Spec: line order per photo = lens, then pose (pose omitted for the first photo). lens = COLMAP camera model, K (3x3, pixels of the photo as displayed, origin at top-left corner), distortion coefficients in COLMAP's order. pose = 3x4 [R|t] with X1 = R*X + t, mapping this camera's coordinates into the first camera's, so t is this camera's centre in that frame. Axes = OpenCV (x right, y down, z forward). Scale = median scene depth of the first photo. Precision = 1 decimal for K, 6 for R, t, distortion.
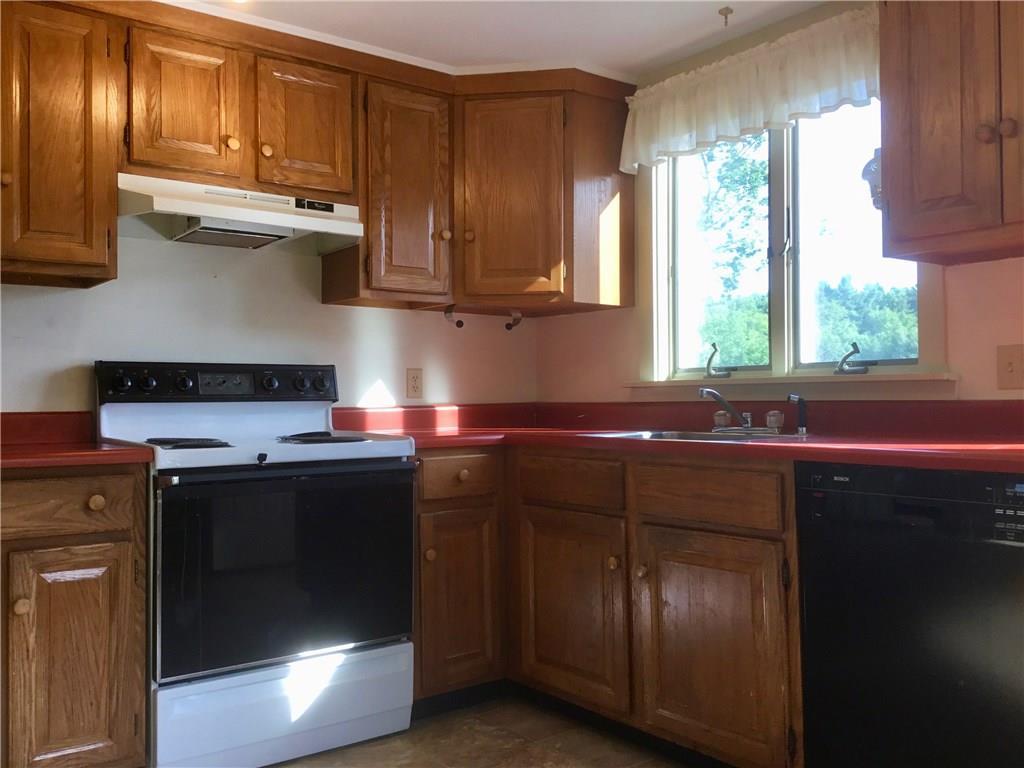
lens RADIAL K [[913.7, 0, 511.8], [0, 913.7, 382.3], [0, 0, 1]] dist [0.007024, -0.002031]
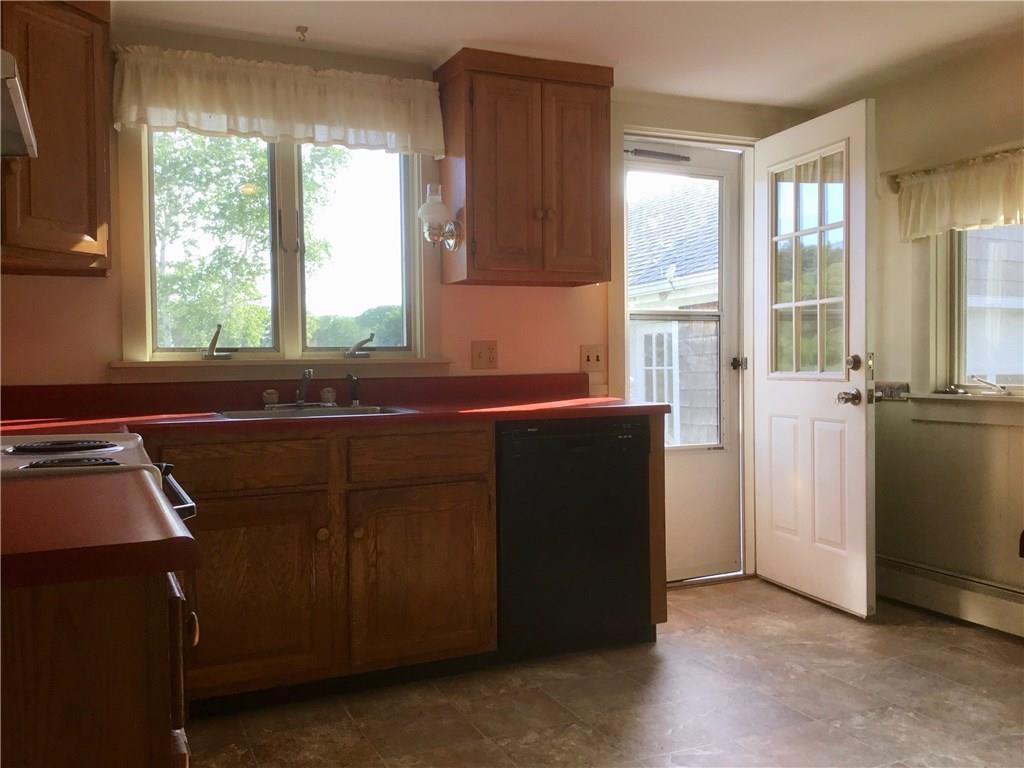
lens RADIAL K [[913.7, 0, 512.2], [0, 913.7, 387.7], [0, 0, 1]] dist [0.007024, -0.002031]
pose [[0.213164, -0.025540, 0.976683, -0.778523], [-0.008568, 0.999571, 0.028009, -0.003789], [-0.976979, -0.014338, 0.212853, 0.488891]]
